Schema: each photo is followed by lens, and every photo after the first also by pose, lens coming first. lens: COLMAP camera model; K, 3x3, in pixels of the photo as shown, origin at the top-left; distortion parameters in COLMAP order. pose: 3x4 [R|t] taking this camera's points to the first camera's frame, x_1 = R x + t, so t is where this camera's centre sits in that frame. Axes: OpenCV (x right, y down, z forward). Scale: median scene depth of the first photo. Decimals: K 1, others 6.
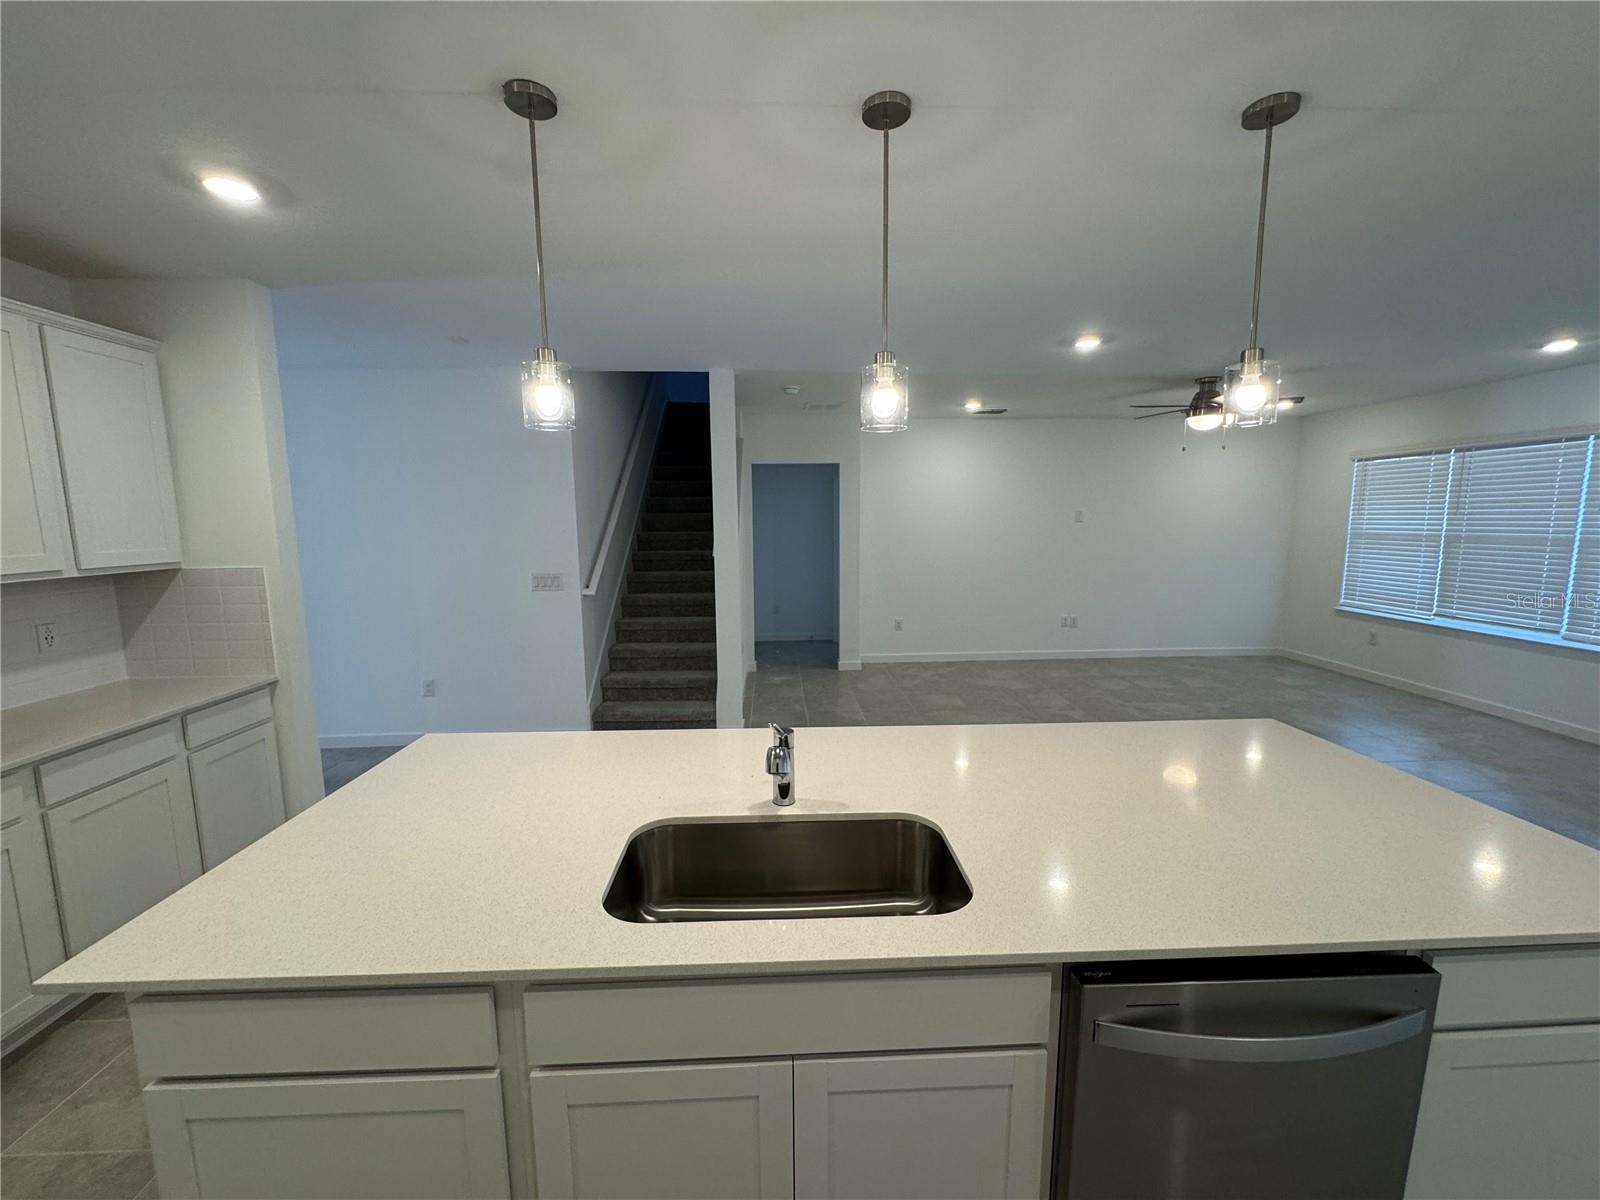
lens RADIAL K [[641.3, 0, 802.2], [0, 641.3, 598.7], [0, 0, 1]] dist [-0.002892, 0.000638]
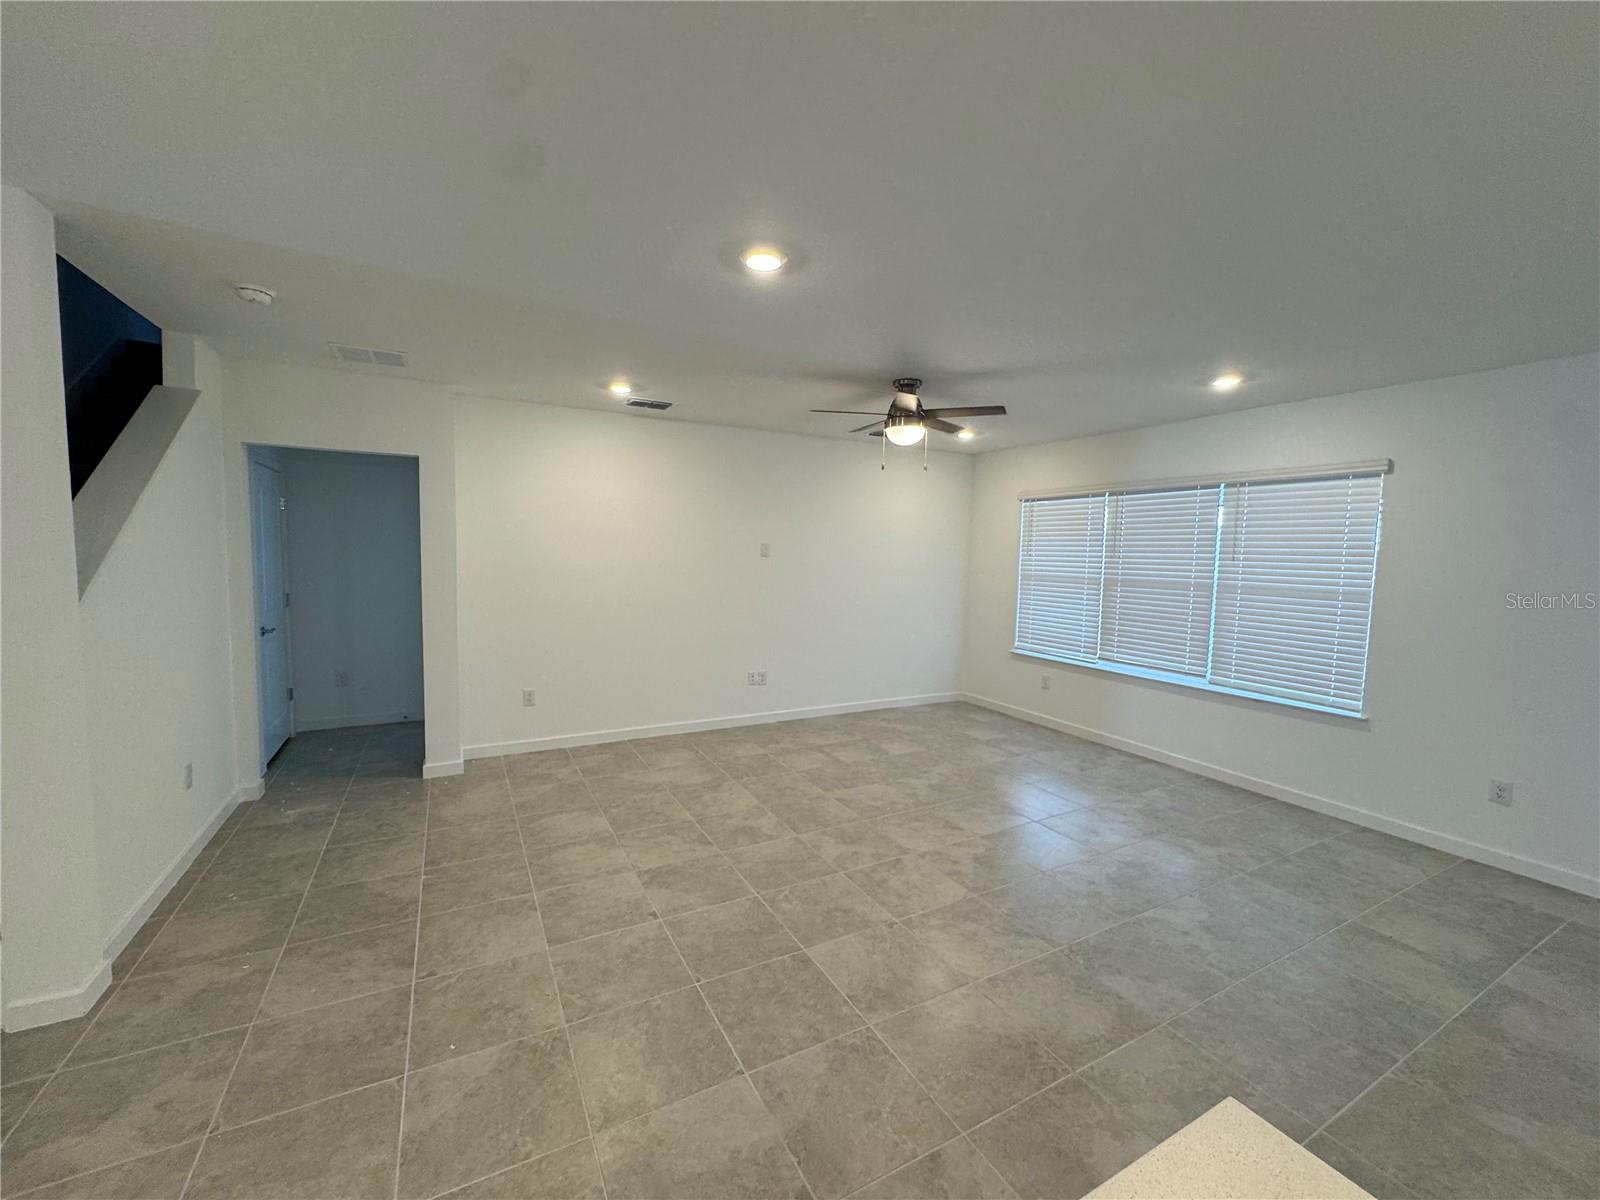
lens RADIAL K [[641.3, 0, 807.3], [0, 641.3, 601.3], [0, 0, 1]] dist [-0.002892, 0.000638]
pose [[0.894038, -0.006995, 0.447937, 0.135109], [0.028098, 0.998785, -0.040484, -0.033668], [-0.447110, 0.048780, 0.893148, 0.295700]]
